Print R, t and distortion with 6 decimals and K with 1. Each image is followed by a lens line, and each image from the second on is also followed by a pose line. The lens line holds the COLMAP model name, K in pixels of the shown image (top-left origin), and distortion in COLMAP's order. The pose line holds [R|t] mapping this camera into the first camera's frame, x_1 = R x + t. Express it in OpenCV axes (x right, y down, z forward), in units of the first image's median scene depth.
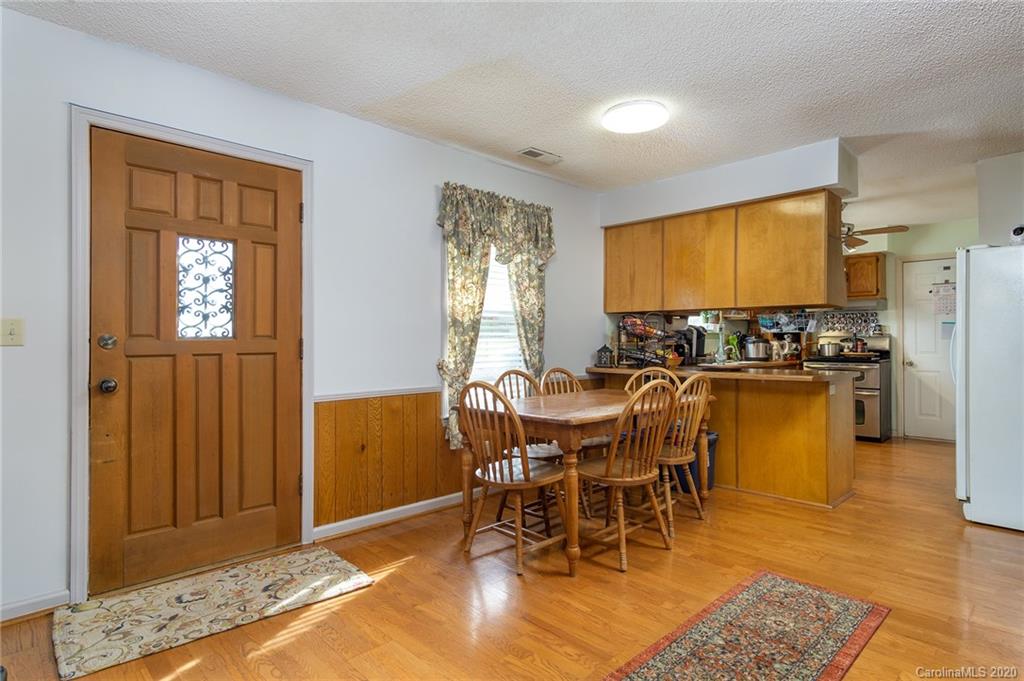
lens RADIAL K [[544.2, 0, 511.4], [0, 544.2, 335.0], [0, 0, 1]] dist [0.003055, 0.000888]
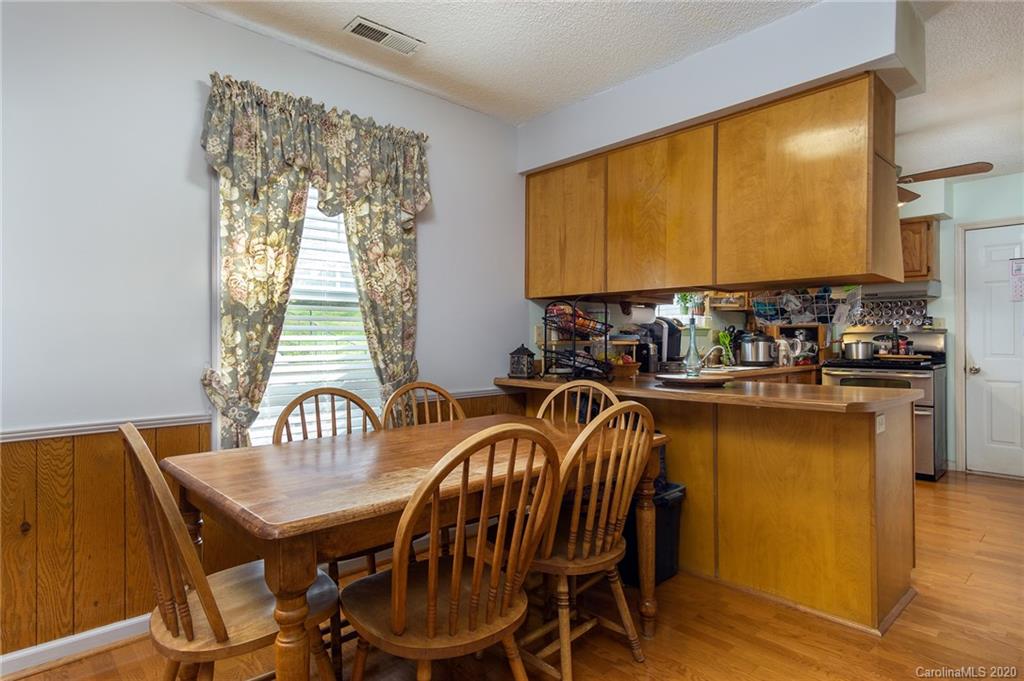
lens RADIAL K [[537.8, 0, 485.4], [0, 537.8, 336.3], [0, 0, 1]] dist [0.001966, 0.000157]
pose [[0.998228, -0.001106, -0.059493, 0.190474], [0.001422, 0.999985, 0.005264, 0.004399], [0.059486, -0.005339, 0.998215, 0.375282]]
